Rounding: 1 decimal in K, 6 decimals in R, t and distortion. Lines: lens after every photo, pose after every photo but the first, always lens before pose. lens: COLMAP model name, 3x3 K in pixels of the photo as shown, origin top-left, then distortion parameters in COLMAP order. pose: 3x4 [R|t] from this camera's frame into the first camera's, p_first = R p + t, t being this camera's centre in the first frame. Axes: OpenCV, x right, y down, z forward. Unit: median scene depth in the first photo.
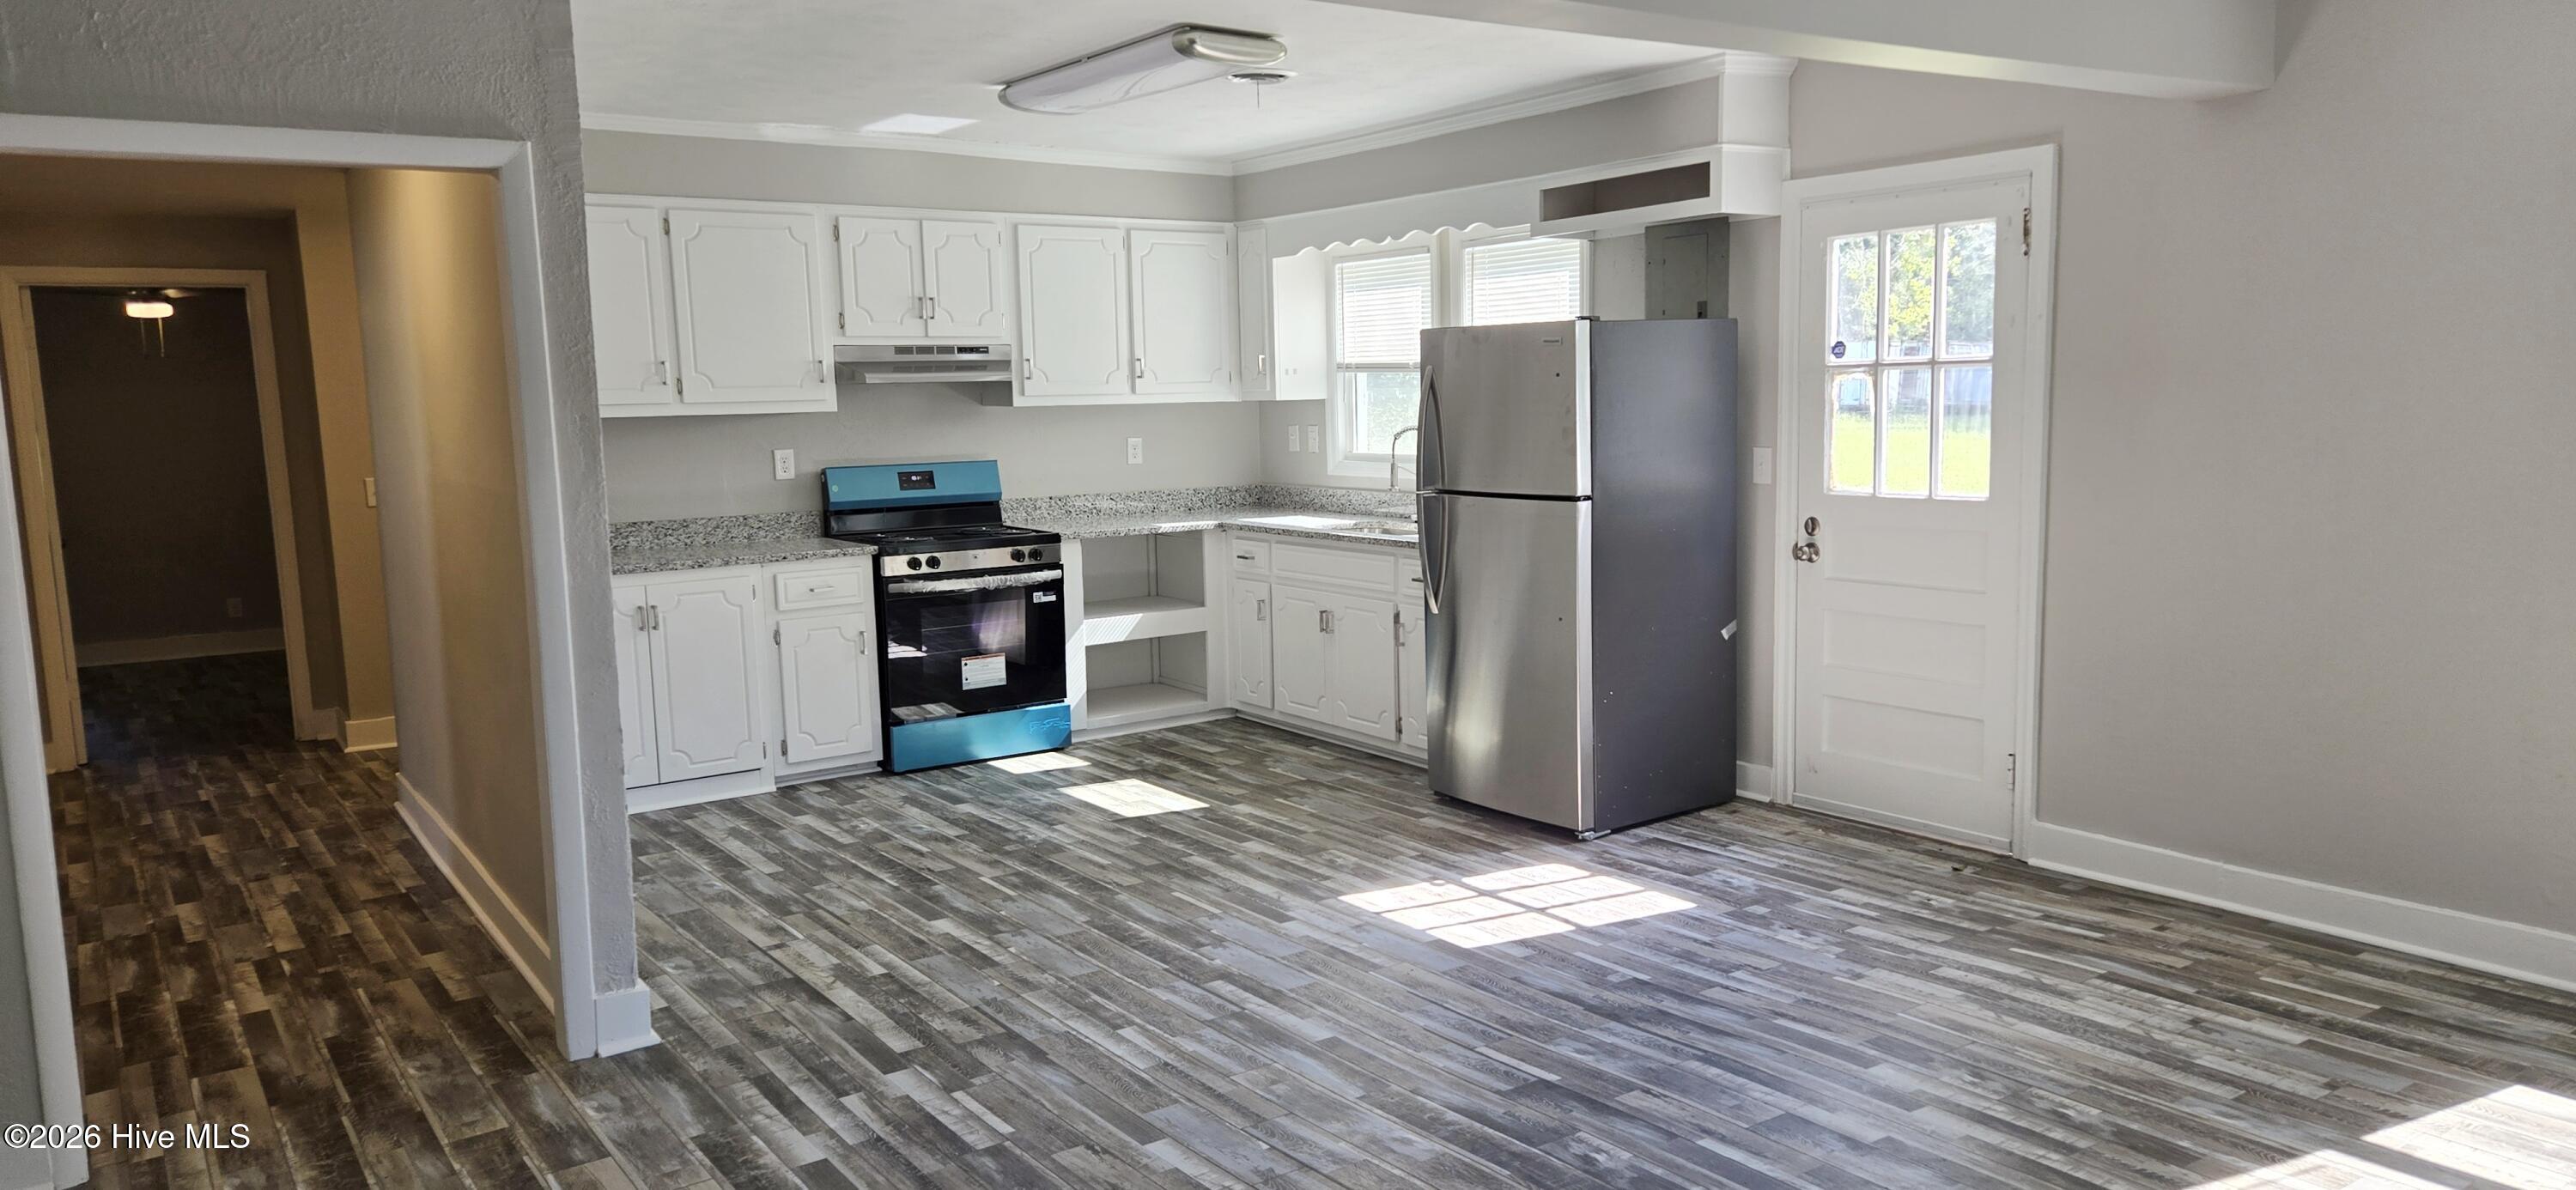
lens RADIAL K [[1537.2, 0, 1288.0], [0, 1537.2, 595.0], [0, 0, 1]] dist [0.002767, 0.000772]
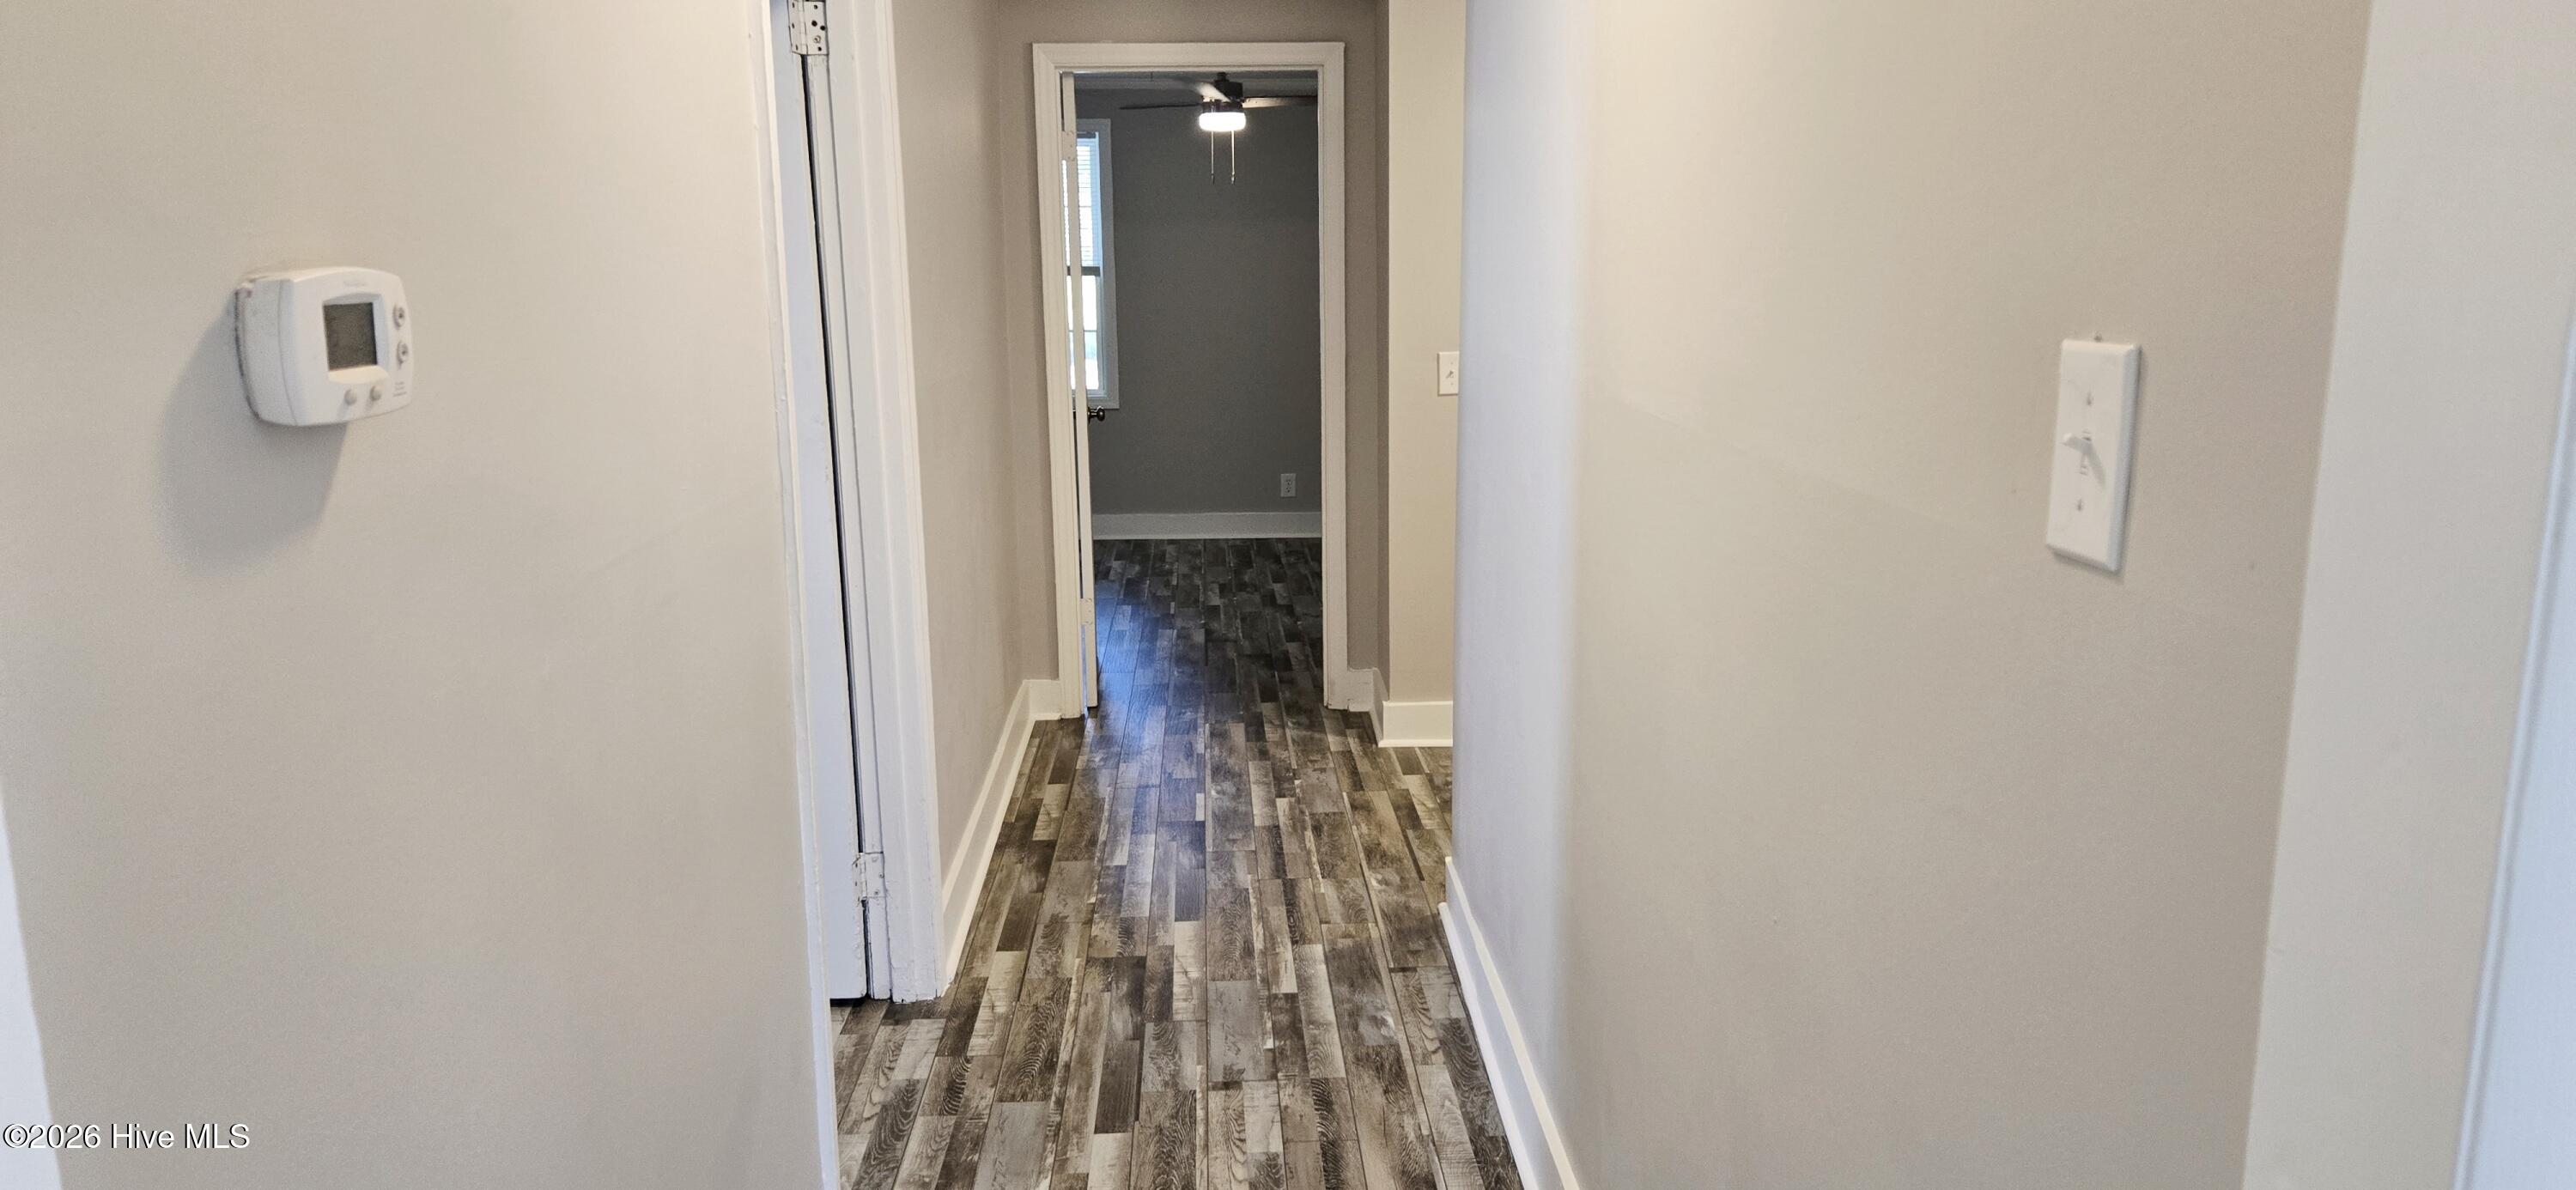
lens RADIAL K [[1643.1, 0, 1288.0], [0, 1643.1, 595.0], [0, 0, 1]] dist [0.000430, 0.000183]
pose [[0.813941, 0.126618, -0.566982, -0.253696], [-0.082325, 0.991250, 0.103184, -0.042354], [0.575085, -0.037309, 0.817242, 0.403496]]
